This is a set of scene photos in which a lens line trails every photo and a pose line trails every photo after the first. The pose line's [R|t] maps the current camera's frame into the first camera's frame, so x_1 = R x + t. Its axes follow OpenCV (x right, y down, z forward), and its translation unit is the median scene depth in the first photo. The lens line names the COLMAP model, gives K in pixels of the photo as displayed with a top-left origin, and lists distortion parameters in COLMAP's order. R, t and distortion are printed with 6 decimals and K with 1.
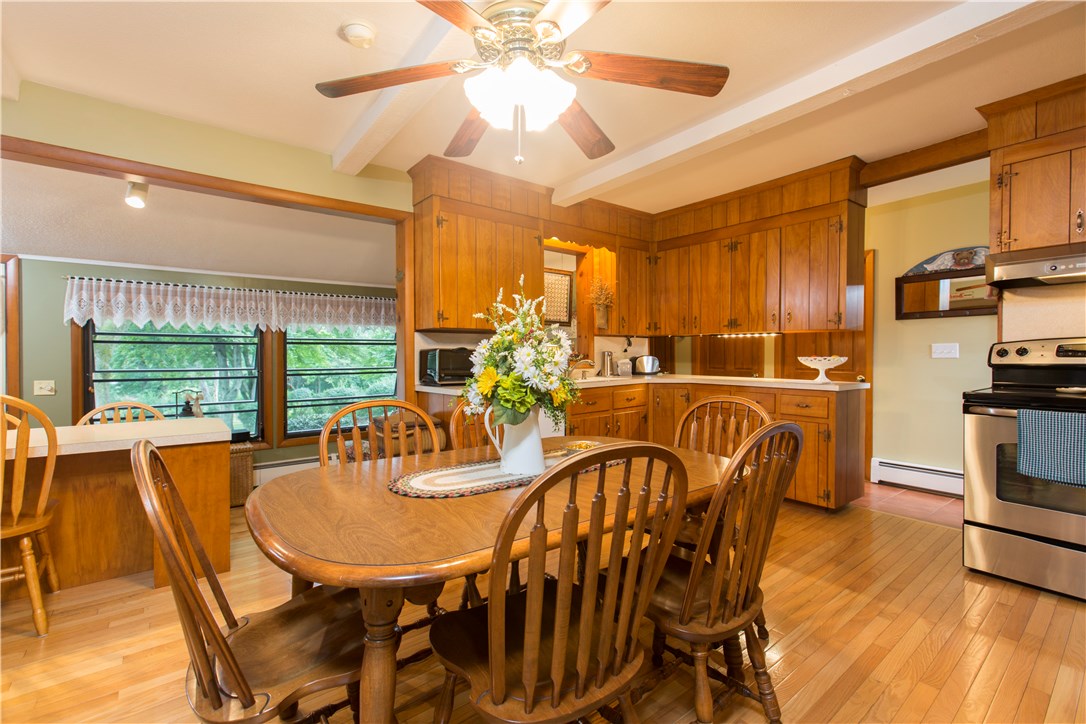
lens RADIAL K [[478.0, 0, 539.3], [0, 478.0, 359.2], [0, 0, 1]] dist [-0.009946, 0.011782]
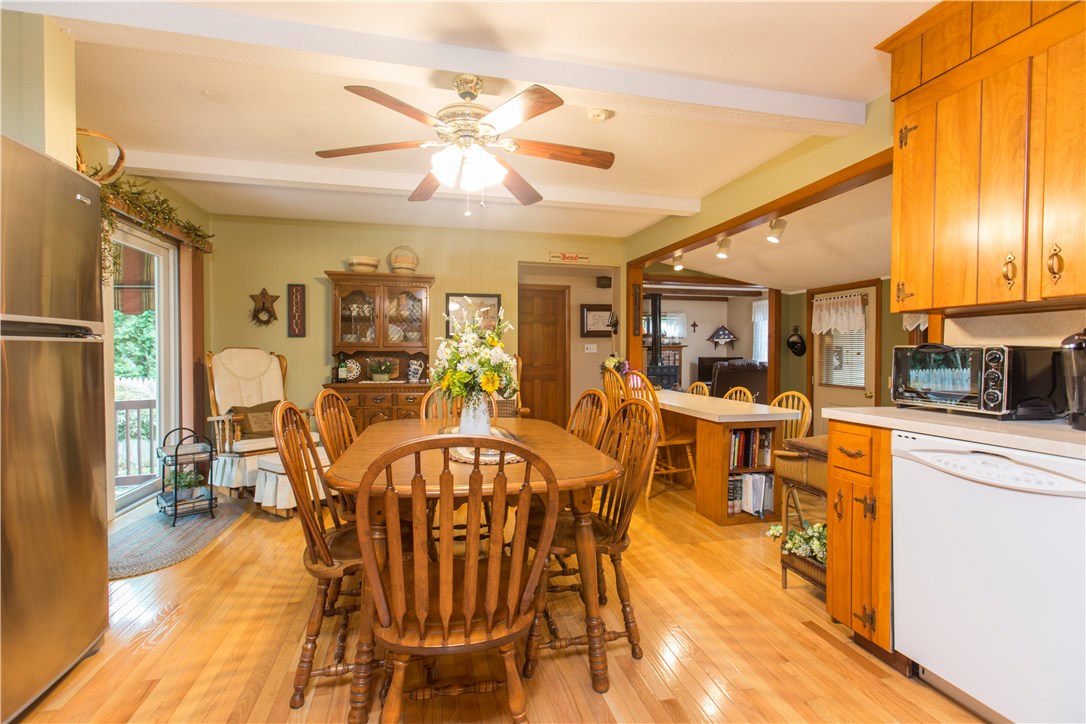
lens RADIAL K [[478.0, 0, 539.3], [0, 478.0, 359.2], [0, 0, 1]] dist [-0.009946, 0.011782]
pose [[-0.409839, 0.007580, -0.912126, 0.431783], [-0.012982, 0.999816, 0.014142, -0.006369], [0.912066, 0.017637, -0.409665, 0.667875]]
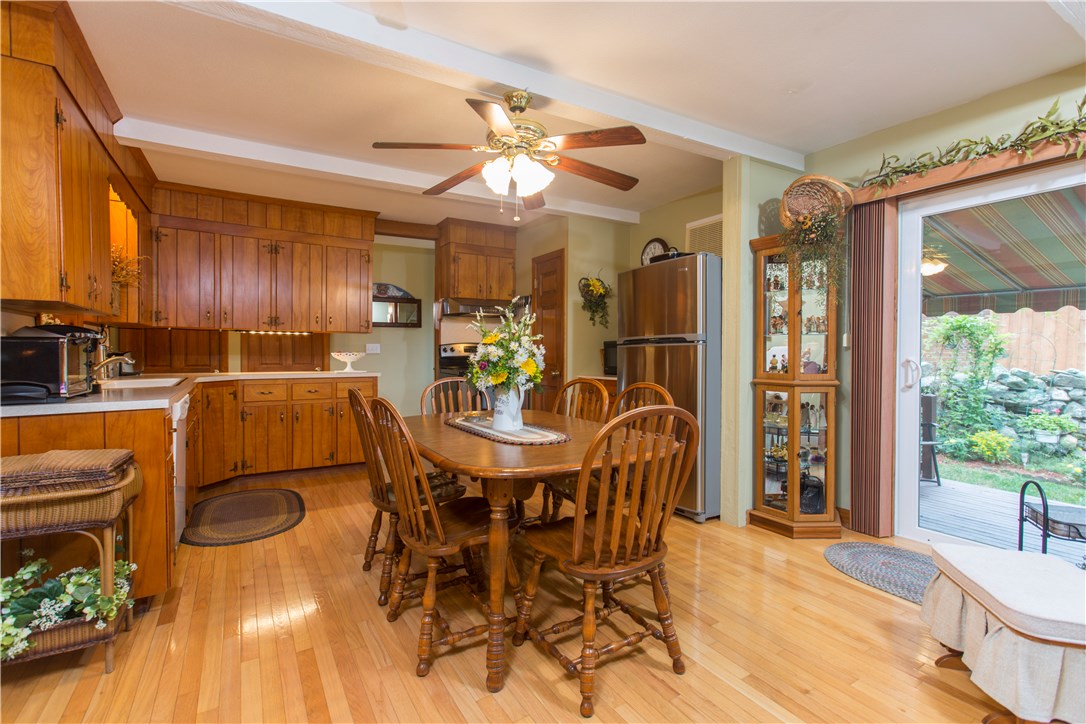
lens RADIAL K [[478.0, 0, 539.3], [0, 478.0, 359.2], [0, 0, 1]] dist [-0.009946, 0.011782]
pose [[0.112303, -0.016023, 0.993545, -0.577766], [0.008850, 0.999846, 0.015125, -0.000933], [-0.993635, 0.007094, 0.112428, 0.288507]]
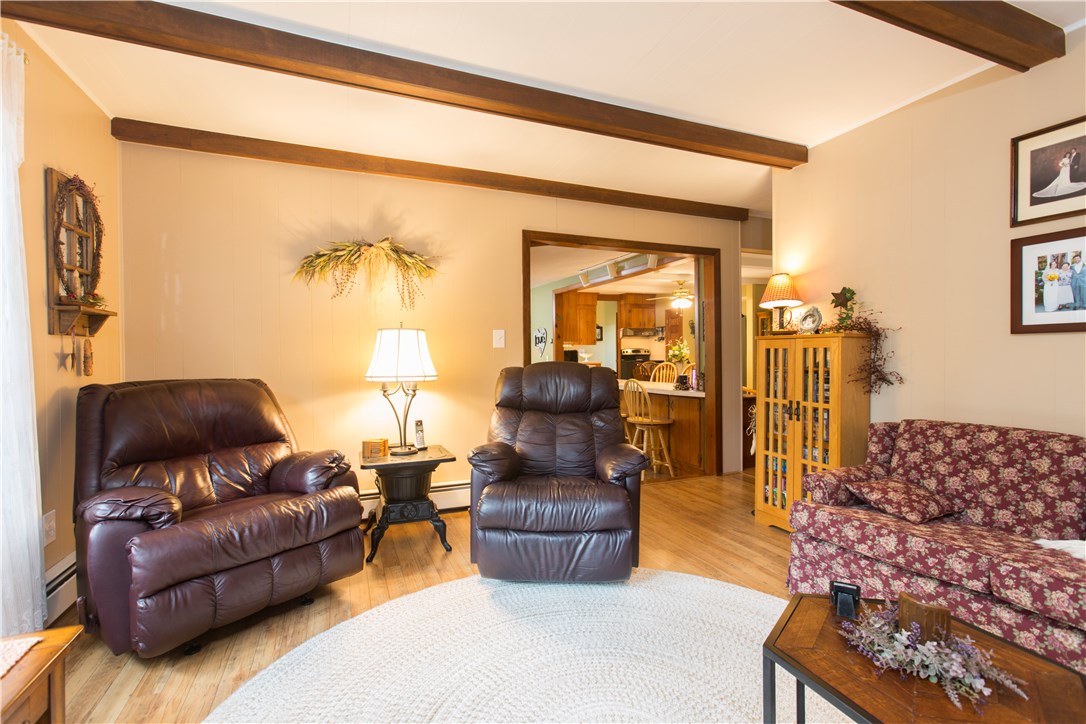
lens RADIAL K [[478.0, 0, 539.3], [0, 478.0, 359.2], [0, 0, 1]] dist [-0.009946, 0.011782]
pose [[0.247948, -0.015585, 0.968648, -2.161479], [0.020871, 0.999724, 0.010742, -0.006126], [-0.968548, 0.017554, 0.248205, 0.464176]]
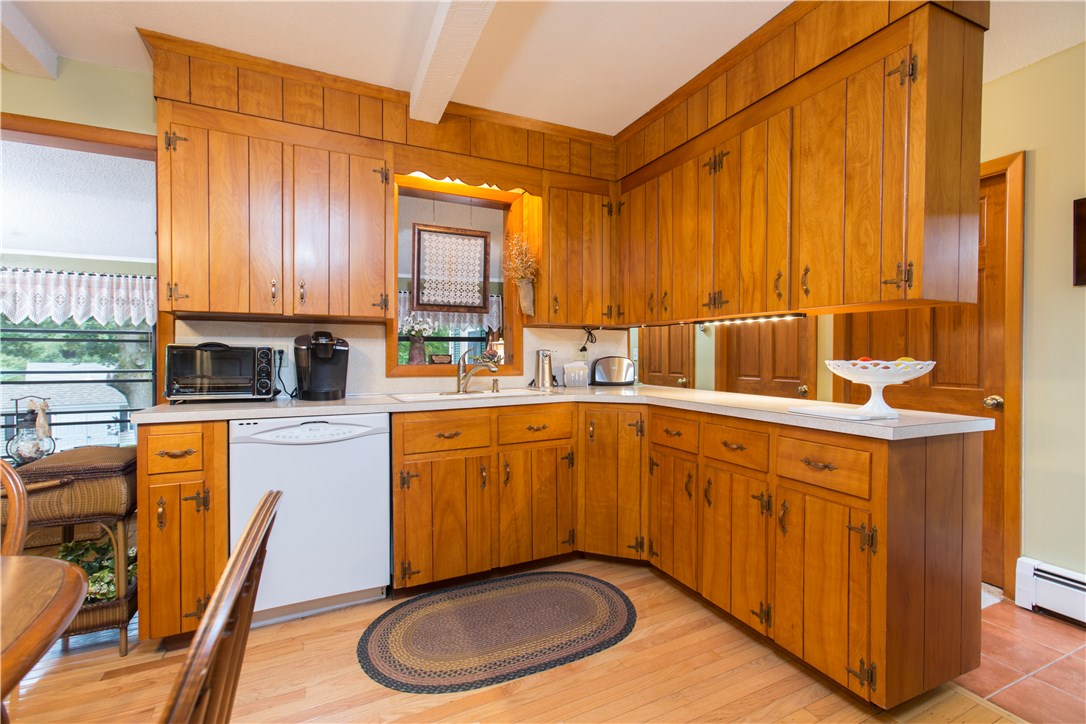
lens RADIAL K [[478.0, 0, 539.3], [0, 478.0, 359.2], [0, 0, 1]] dist [-0.009946, 0.011782]
pose [[0.975544, 0.004812, -0.219749, 0.321348], [-0.005089, 0.999987, -0.000694, -0.003579], [0.219743, 0.001795, 0.975556, 0.399806]]
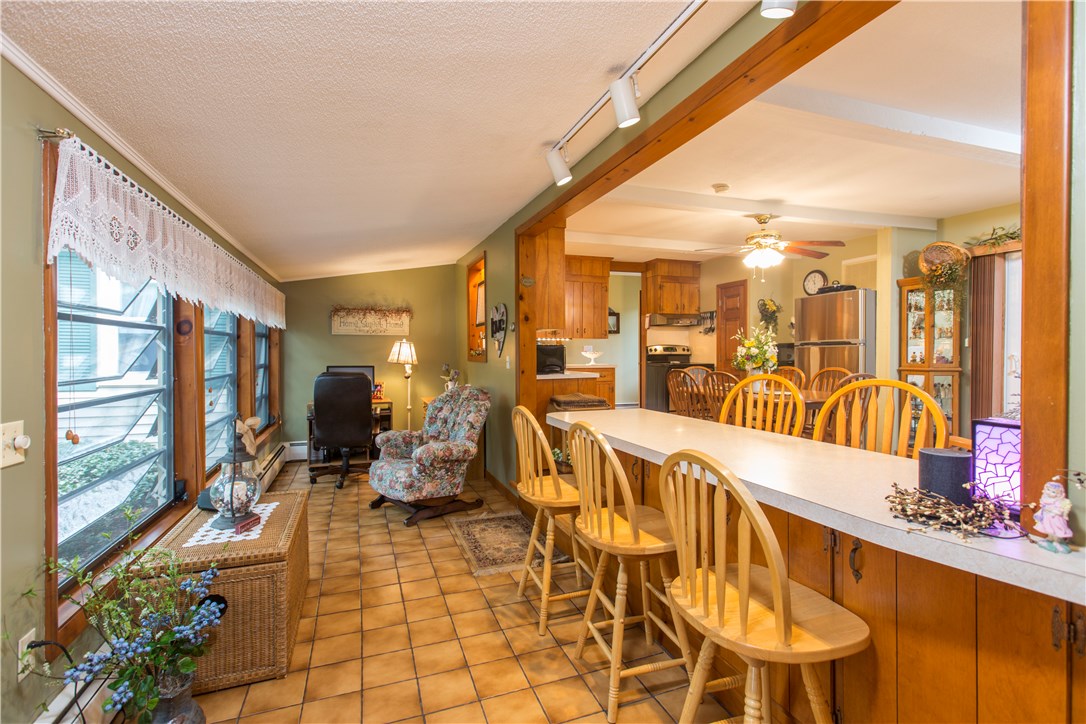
lens RADIAL K [[478.0, 0, 539.3], [0, 478.0, 359.2], [0, 0, 1]] dist [-0.009946, 0.011782]
pose [[0.297216, -0.015066, 0.954691, -1.197994], [0.011532, 0.999859, 0.012189, -0.000659], [-0.954741, 0.007387, 0.297348, 0.542765]]
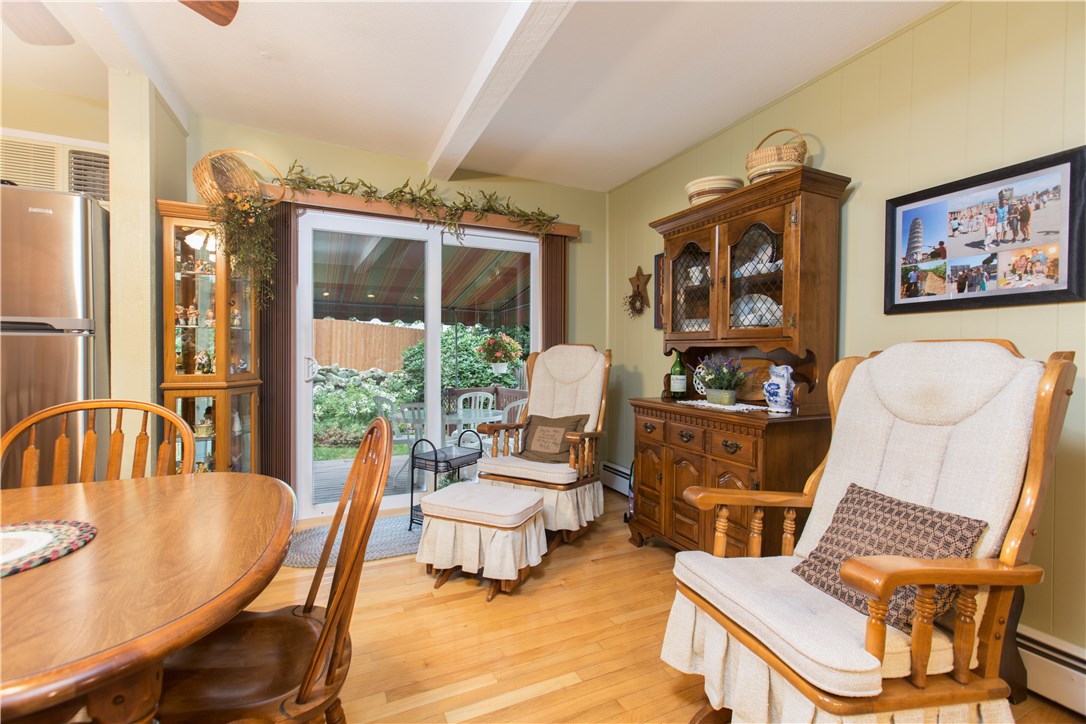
lens RADIAL K [[478.0, 0, 539.3], [0, 478.0, 359.2], [0, 0, 1]] dist [-0.009946, 0.011782]
pose [[-0.976526, -0.010106, 0.215163, -0.351799], [-0.005332, 0.999727, 0.022759, -0.000916], [-0.215335, 0.021078, -0.976313, 0.496120]]
